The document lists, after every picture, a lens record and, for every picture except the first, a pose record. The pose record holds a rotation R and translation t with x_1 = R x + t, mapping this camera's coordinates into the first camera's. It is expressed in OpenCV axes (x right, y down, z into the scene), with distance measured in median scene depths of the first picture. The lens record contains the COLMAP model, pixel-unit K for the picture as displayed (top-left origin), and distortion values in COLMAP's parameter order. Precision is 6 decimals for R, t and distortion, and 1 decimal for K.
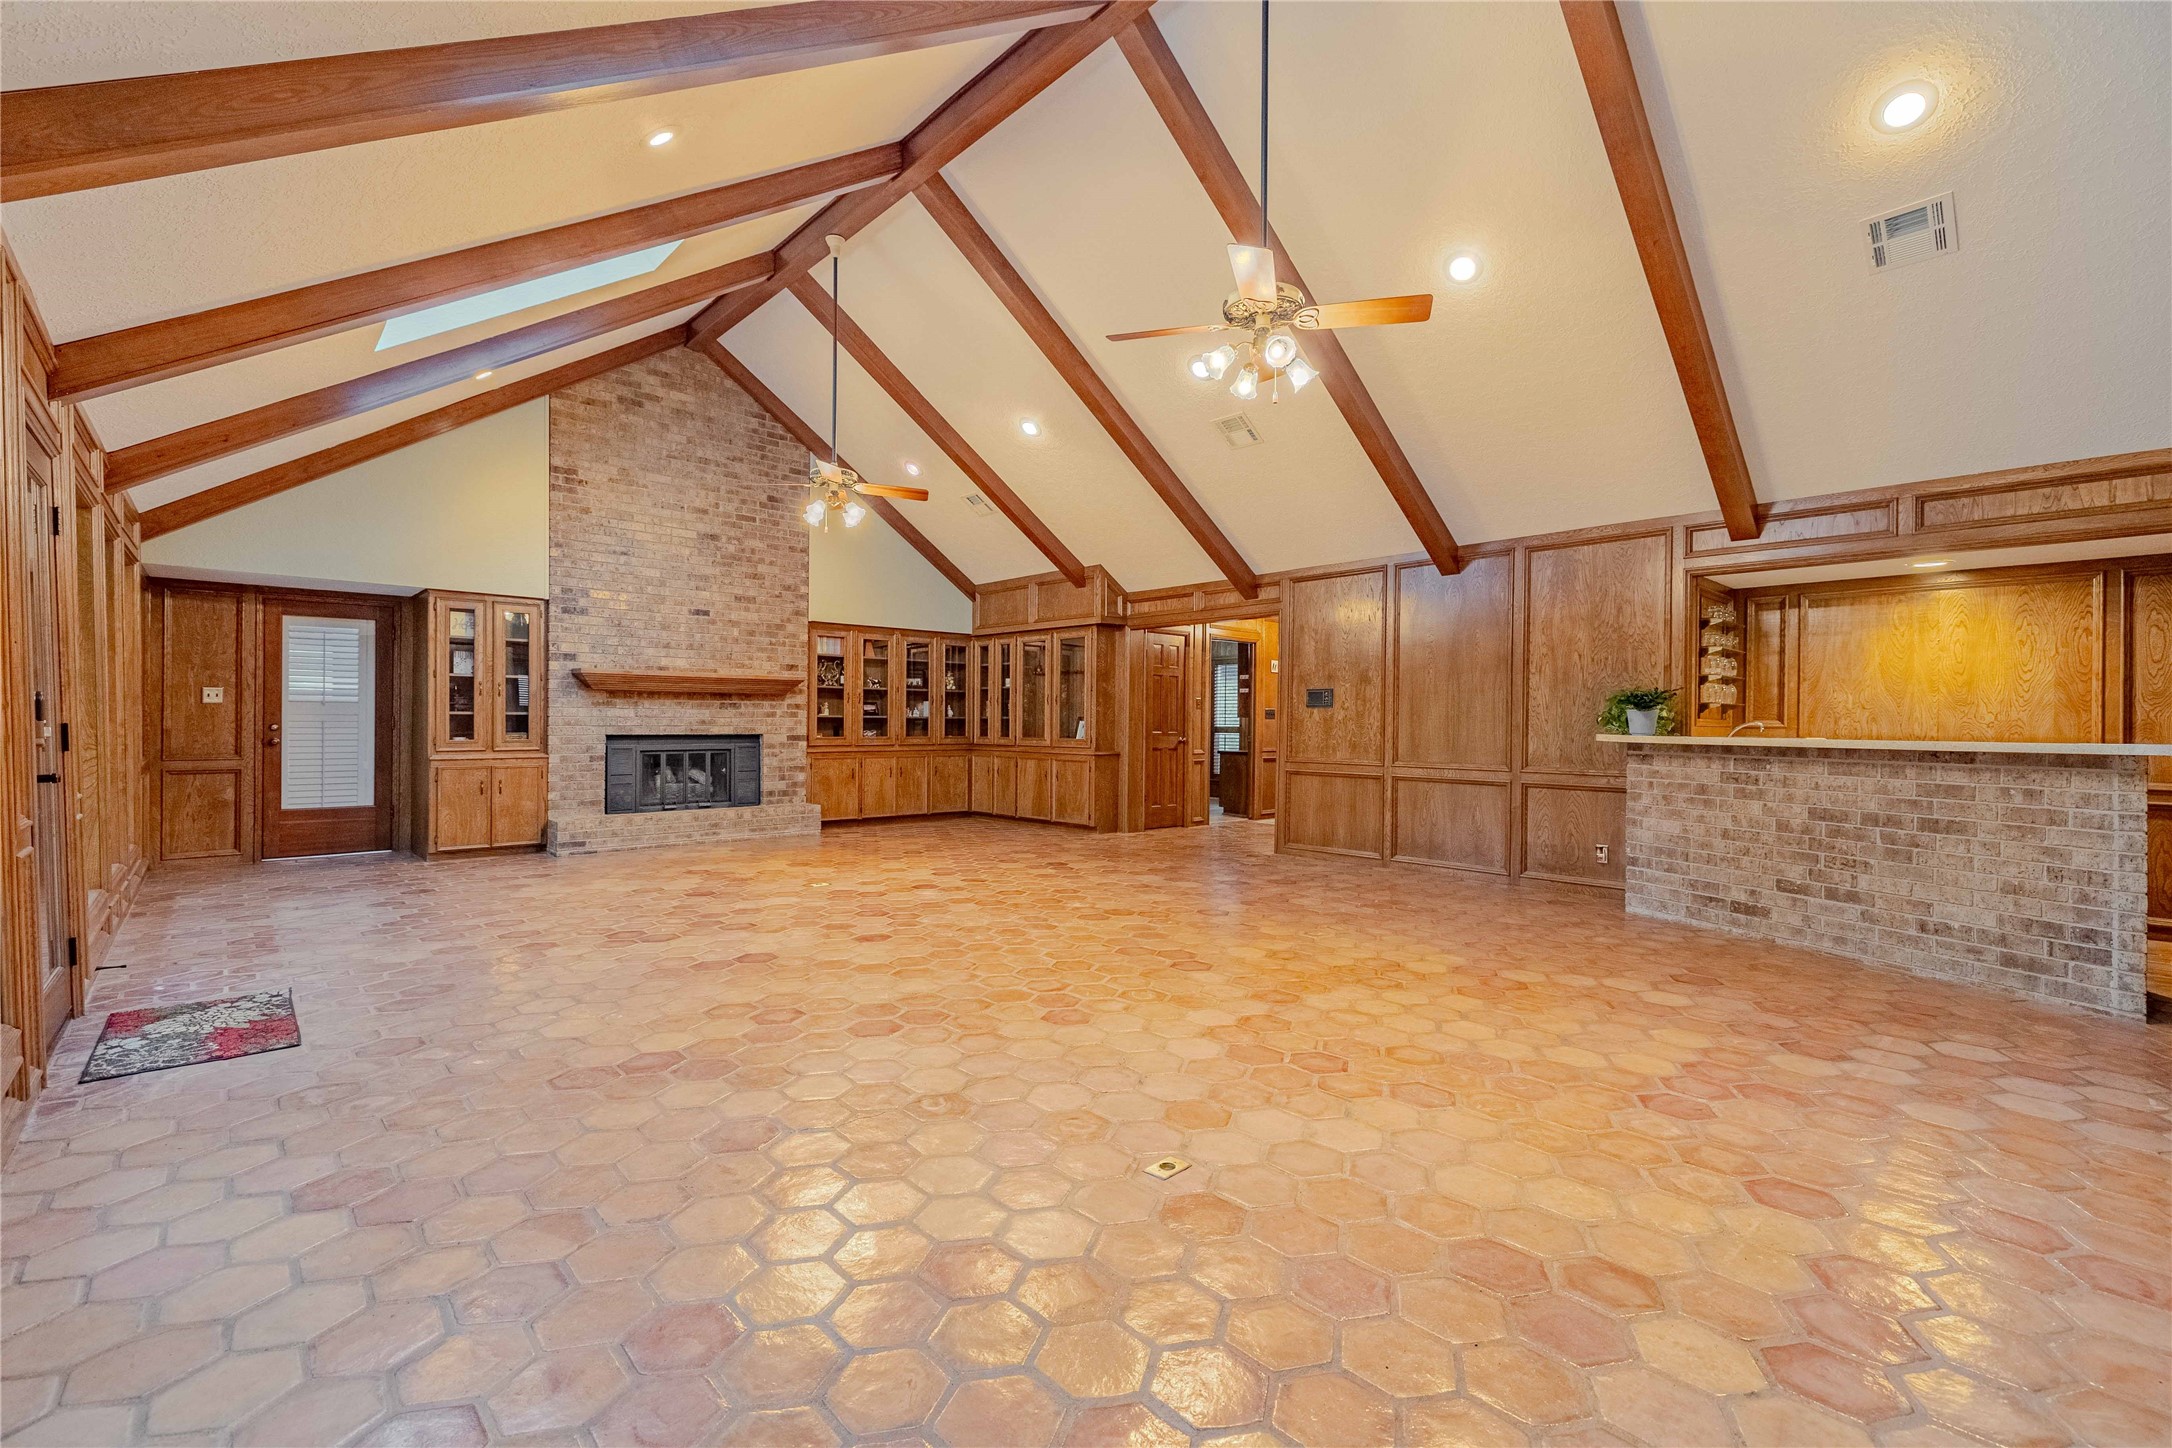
lens RADIAL K [[923.9, 0, 1084.6], [0, 923.9, 725.1], [0, 0, 1]] dist [0.003149, -0.000033]
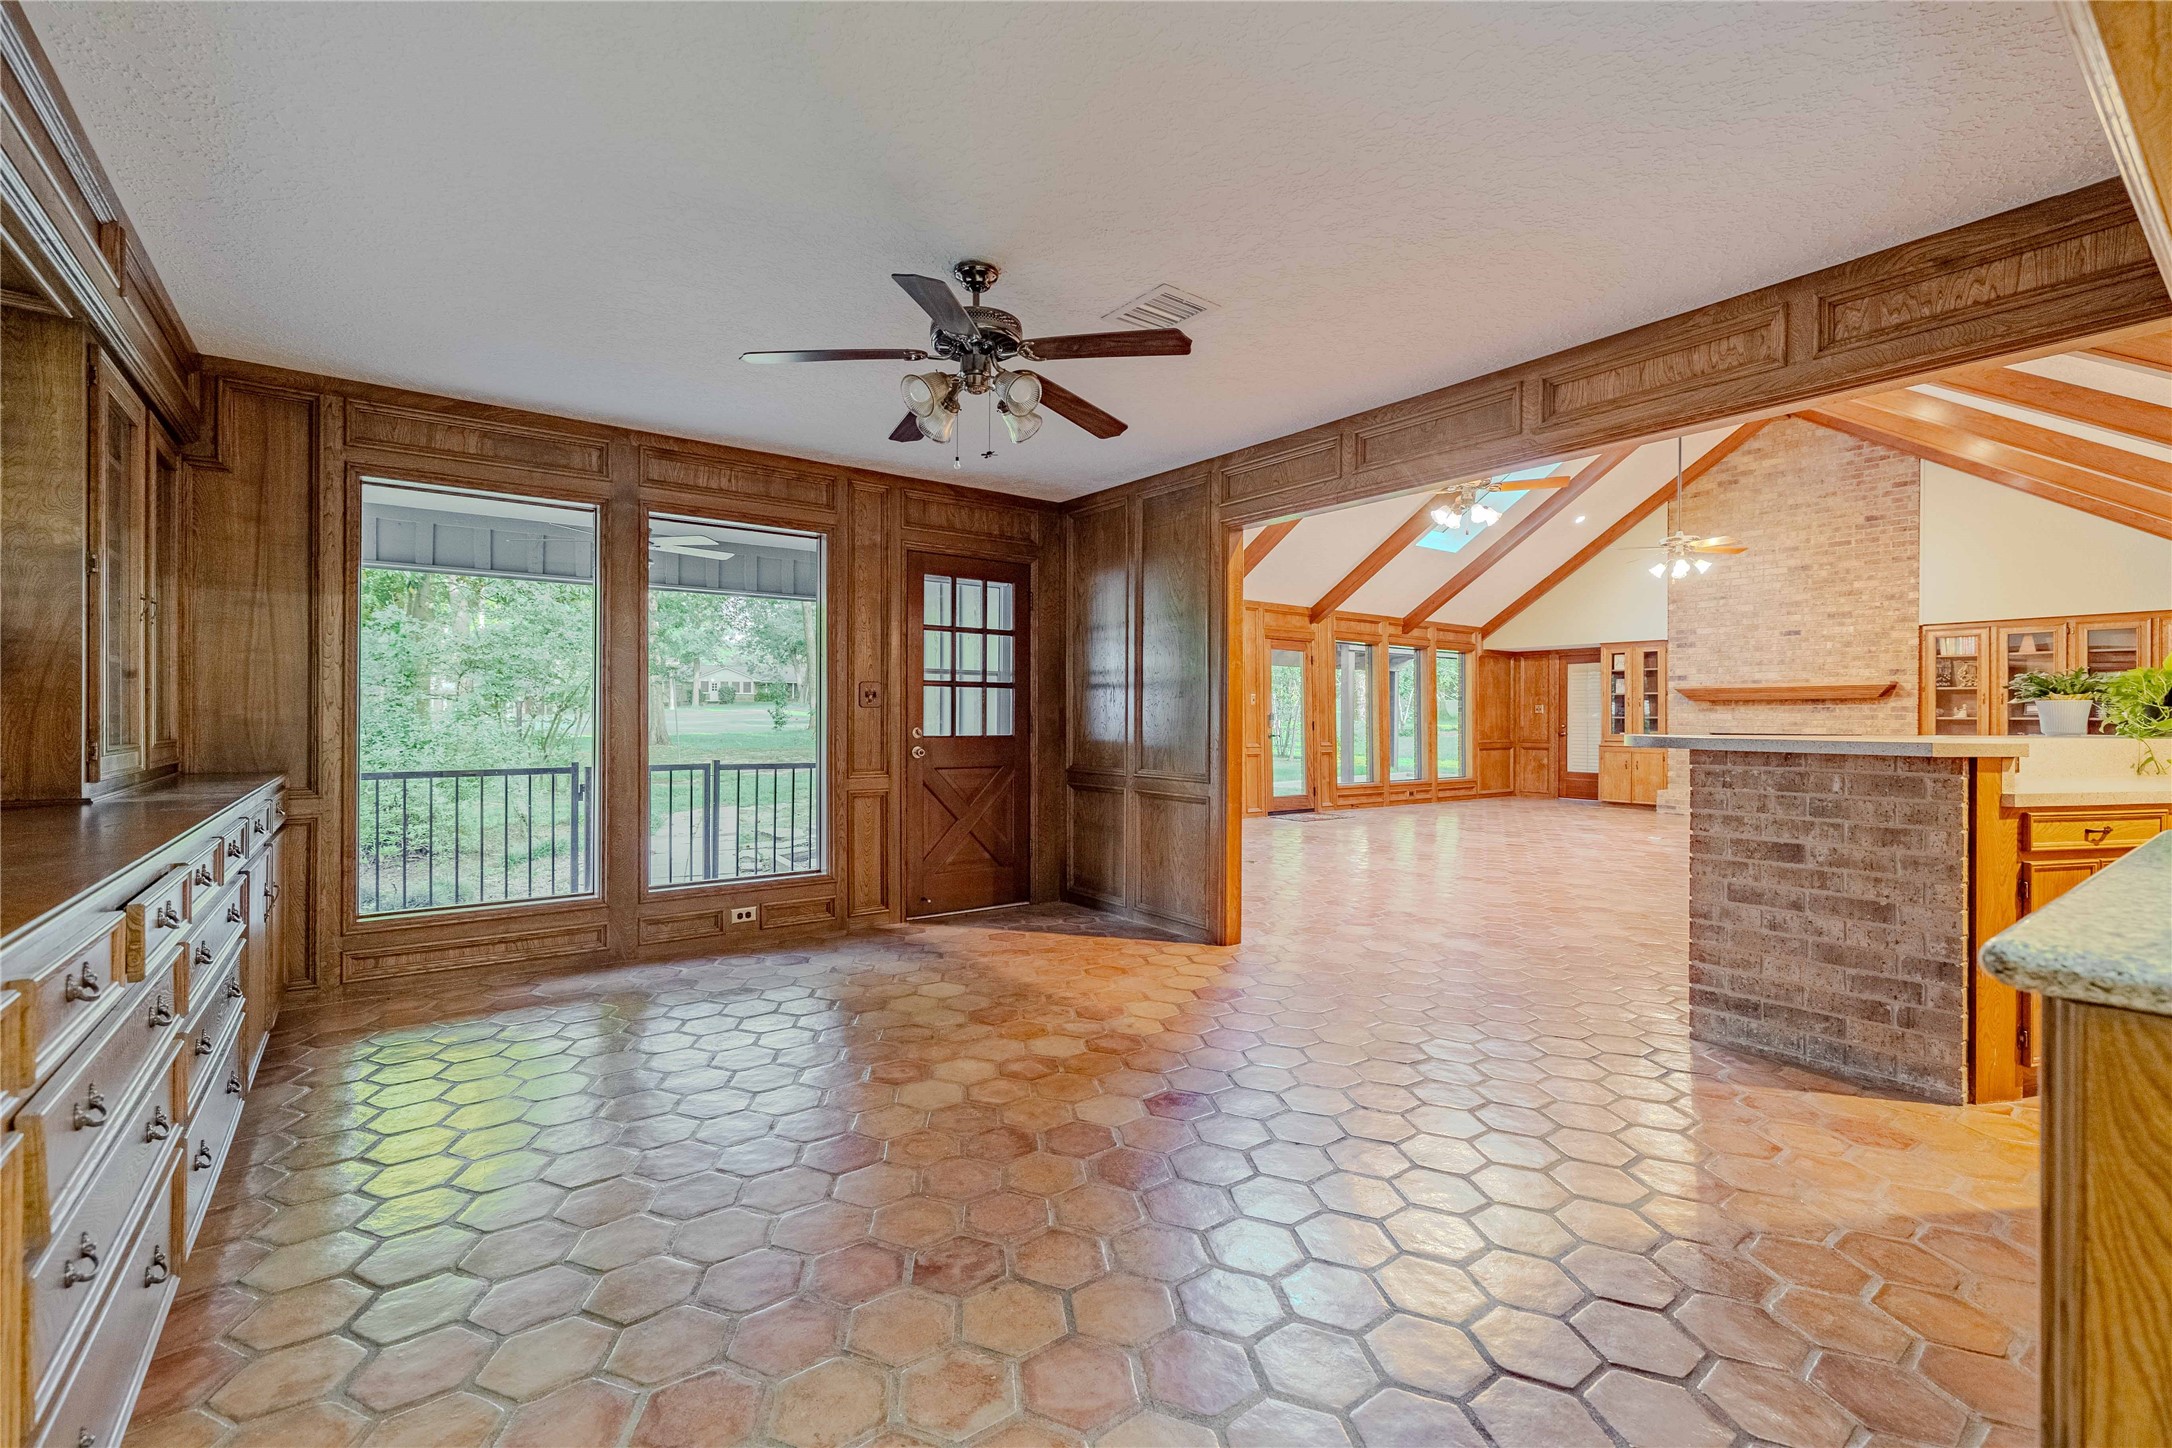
lens RADIAL K [[923.9, 0, 1082.0], [0, 923.9, 719.7], [0, 0, 1]] dist [0.003149, -0.000033]
pose [[-0.105318, -0.004347, -0.994429, 0.885665], [-0.010575, 0.999939, -0.003251, 0.005115], [0.994382, 0.010174, -0.105358, 0.207680]]
